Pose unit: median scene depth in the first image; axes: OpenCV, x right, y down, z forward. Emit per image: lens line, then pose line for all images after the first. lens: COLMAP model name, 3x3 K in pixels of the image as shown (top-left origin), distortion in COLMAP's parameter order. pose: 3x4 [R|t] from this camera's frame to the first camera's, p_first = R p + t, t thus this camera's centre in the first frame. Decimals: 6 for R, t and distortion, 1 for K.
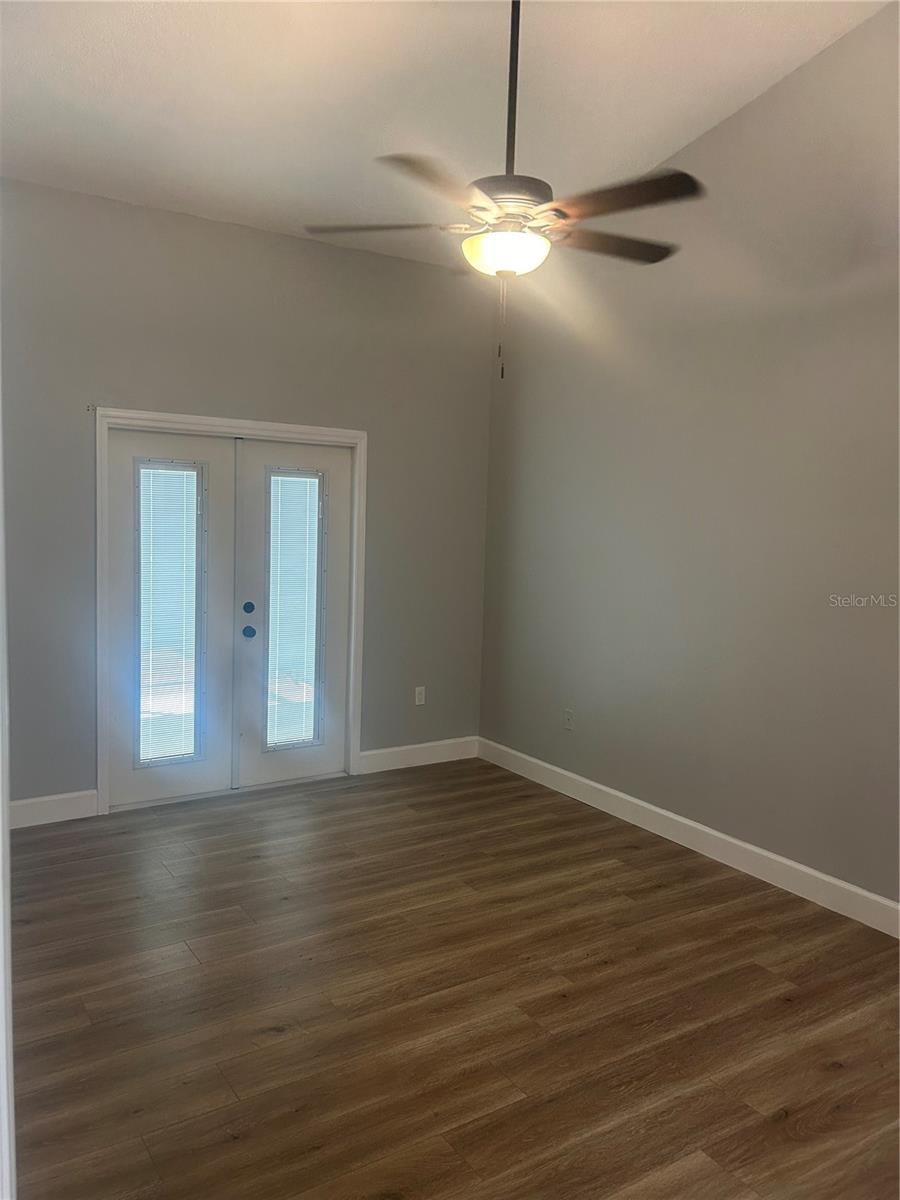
lens RADIAL K [[918.7, 0, 444.5], [0, 918.7, 592.1], [0, 0, 1]] dist [0.068763, -0.073279]
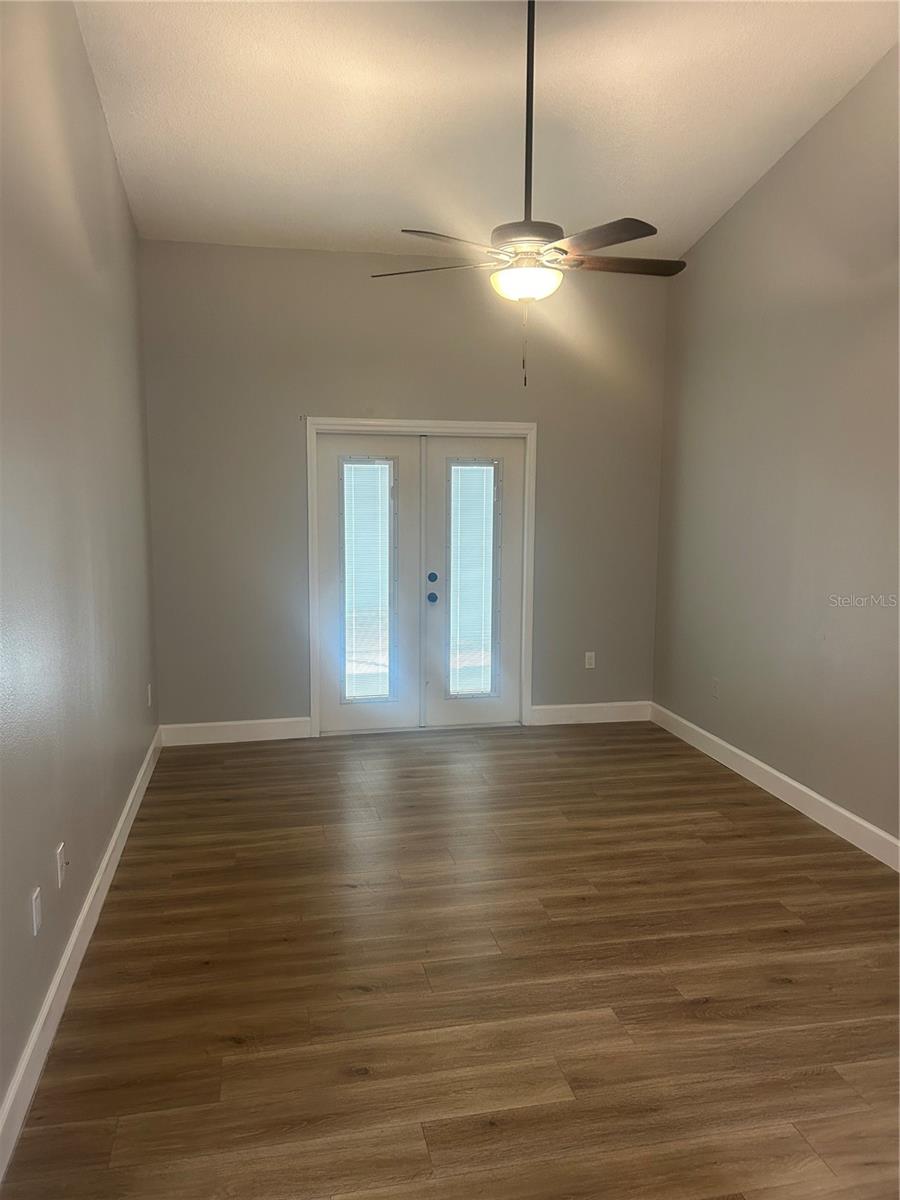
lens RADIAL K [[918.7, 0, 450.7], [0, 918.7, 594.2], [0, 0, 1]] dist [0.068763, -0.073279]
pose [[0.934257, 0.020571, -0.356008, 0.324954], [-0.011635, 0.999562, 0.027222, 0.008358], [0.356412, -0.021291, 0.934086, -0.145182]]
